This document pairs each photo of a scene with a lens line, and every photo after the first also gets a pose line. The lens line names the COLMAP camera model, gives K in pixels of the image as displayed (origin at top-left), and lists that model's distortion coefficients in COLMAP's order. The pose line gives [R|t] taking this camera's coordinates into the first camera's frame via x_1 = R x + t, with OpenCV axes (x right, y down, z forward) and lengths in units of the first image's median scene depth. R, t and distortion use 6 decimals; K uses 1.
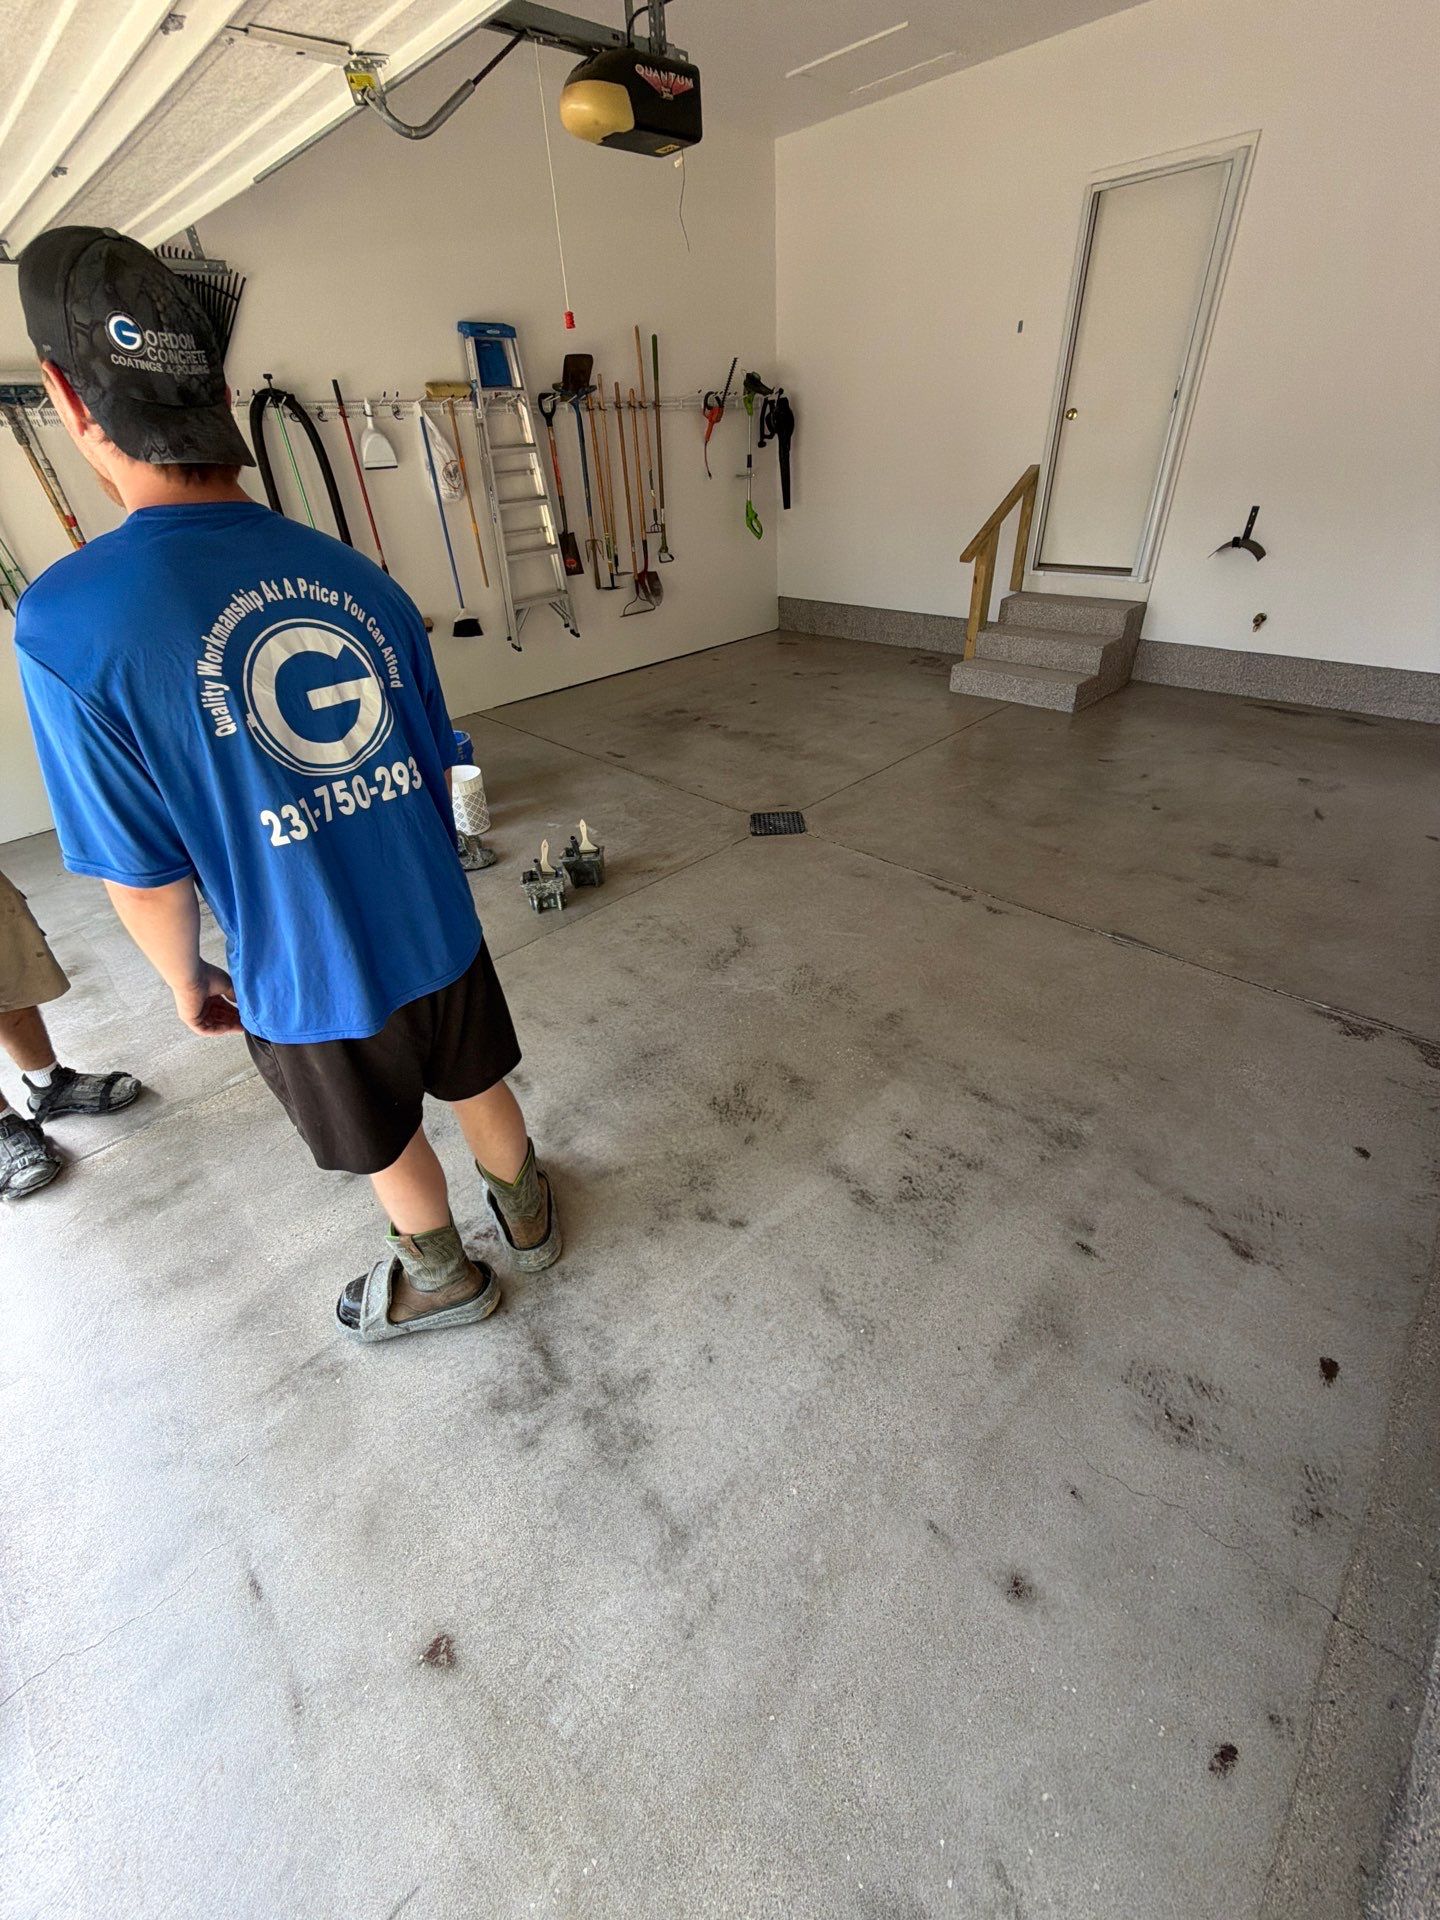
lens RADIAL K [[779.5, 0, 720.0], [0, 779.5, 960.0], [0, 0, 1]] dist [0.000433, -0.000019]
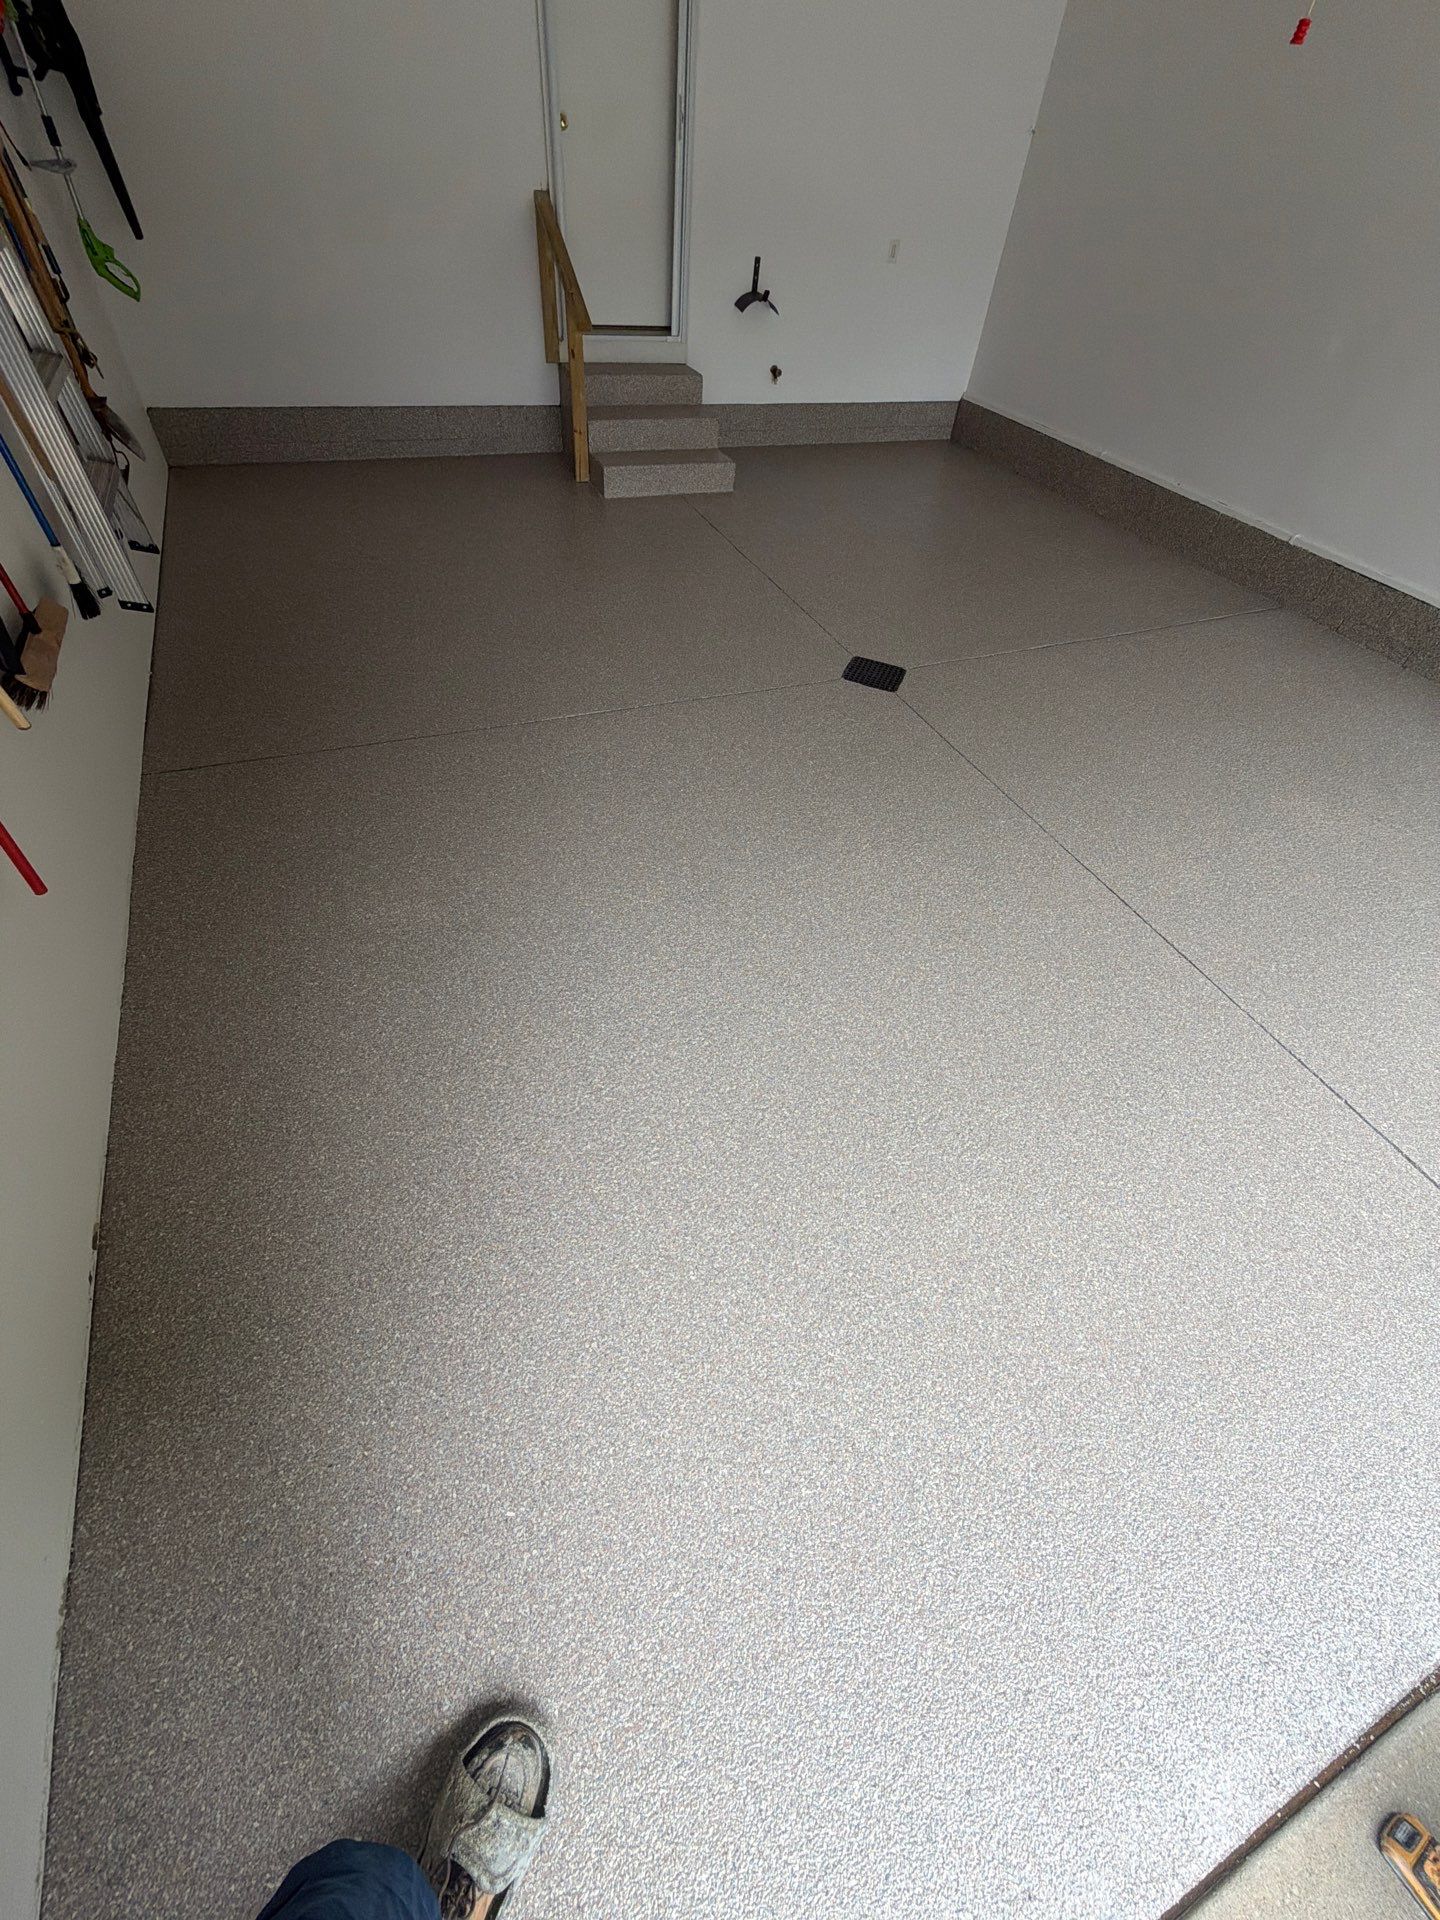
lens RADIAL K [[779.5, 0, 720.0], [0, 779.5, 960.0], [0, 0, 1]] dist [0.000433, -0.000019]
pose [[0.351787, -0.629790, 0.692539, -0.677616], [0.448922, 0.762707, 0.465562, -0.344977], [-0.821410, 0.147118, 0.551037, 0.557320]]
